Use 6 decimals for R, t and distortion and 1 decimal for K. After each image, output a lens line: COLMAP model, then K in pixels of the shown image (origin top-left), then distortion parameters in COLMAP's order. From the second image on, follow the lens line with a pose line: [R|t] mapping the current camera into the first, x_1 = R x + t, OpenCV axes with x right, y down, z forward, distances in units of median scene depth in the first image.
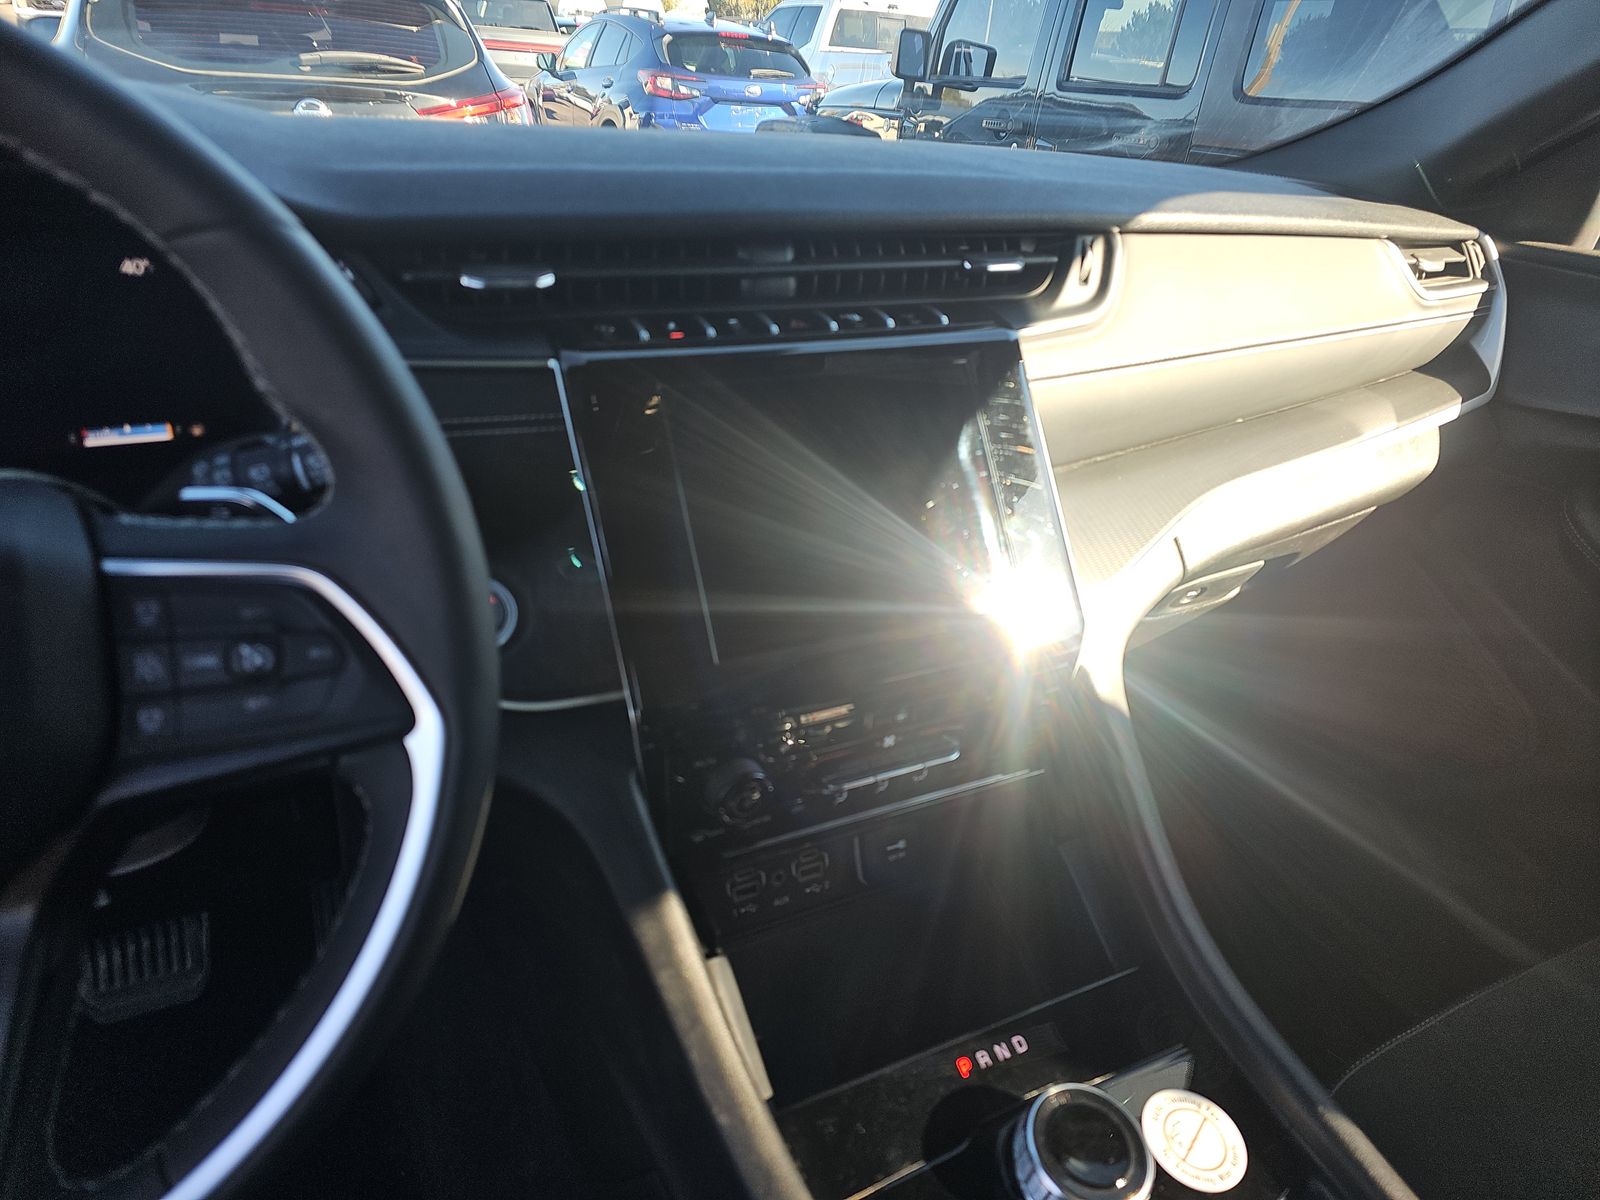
lens RADIAL K [[1043.2, 0, 800.0], [0, 1043.2, 600.0], [0, 0, 1]] dist [0.041159, -0.002105]
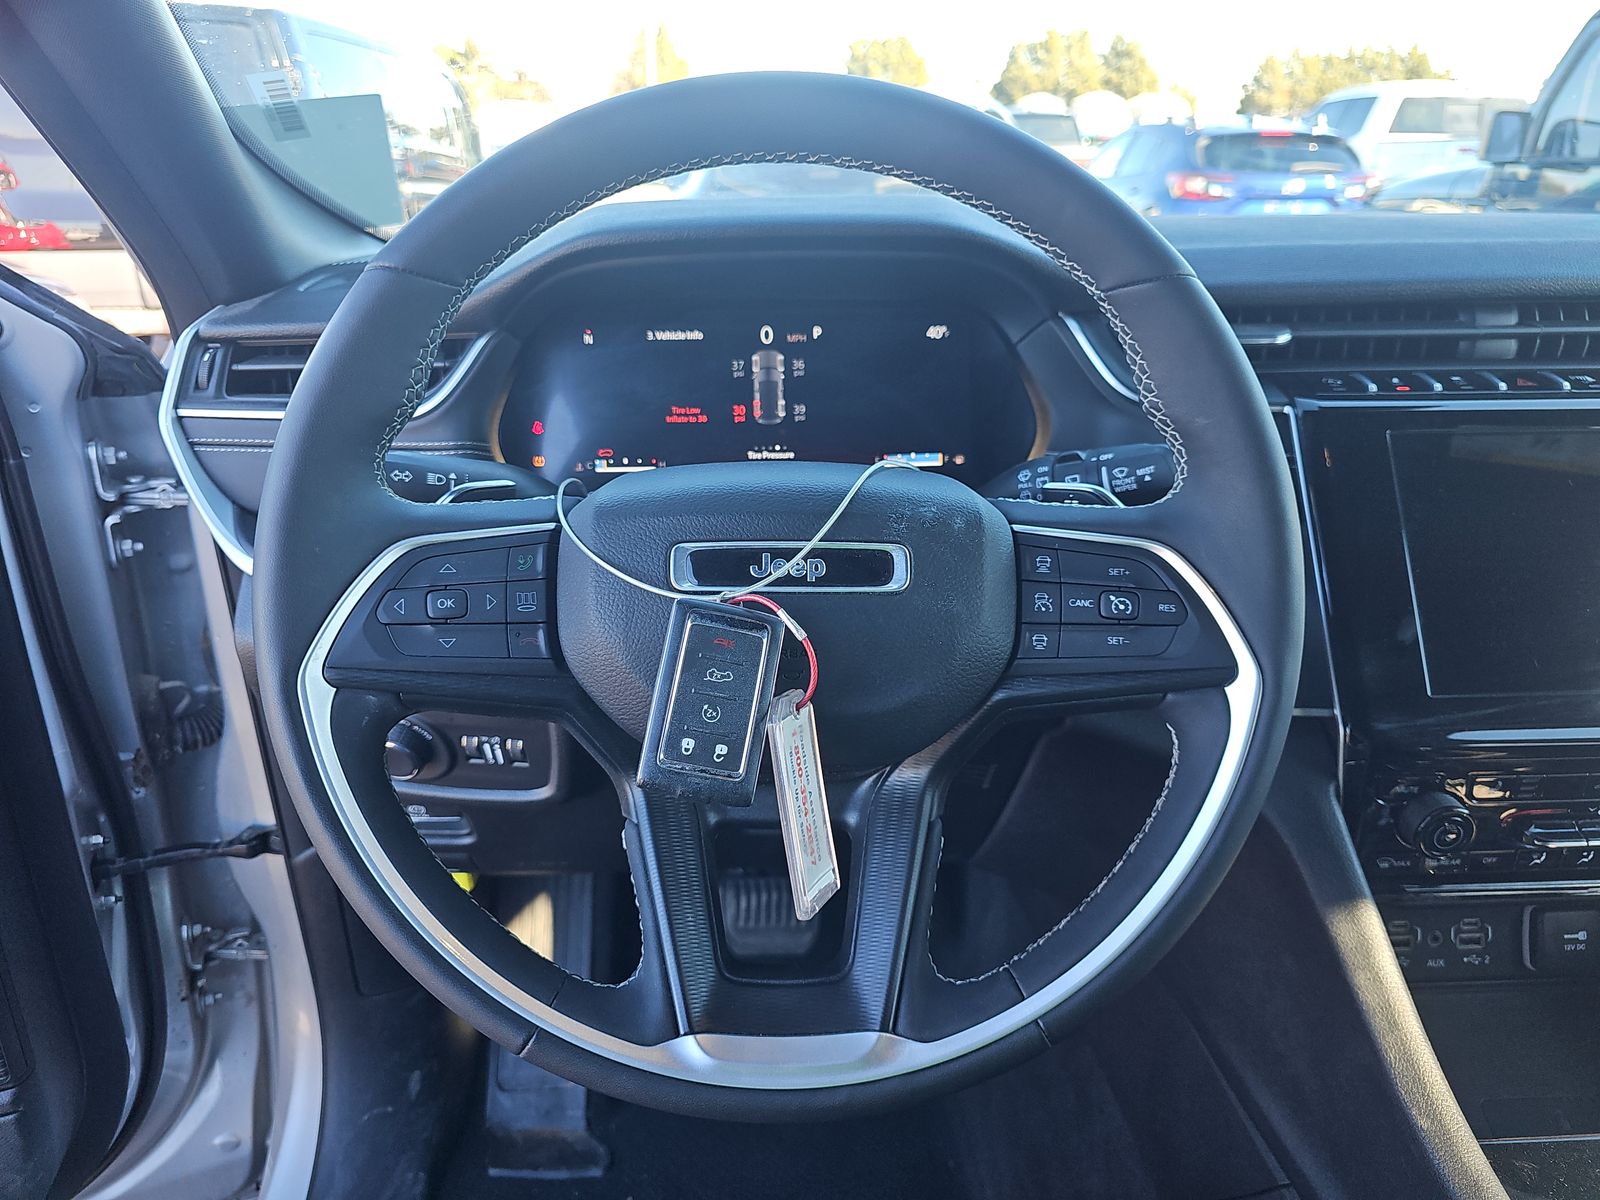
lens RADIAL K [[1075.4, 0, 800.0], [0, 1075.4, 600.0], [0, 0, 1]] dist [-0.006365, -0.006721]
pose [[0.903714, 0.097691, -0.416843, -0.174960], [-0.136214, 0.988635, -0.063616, 0.099841], [0.405891, 0.114271, 0.906749, -0.188545]]
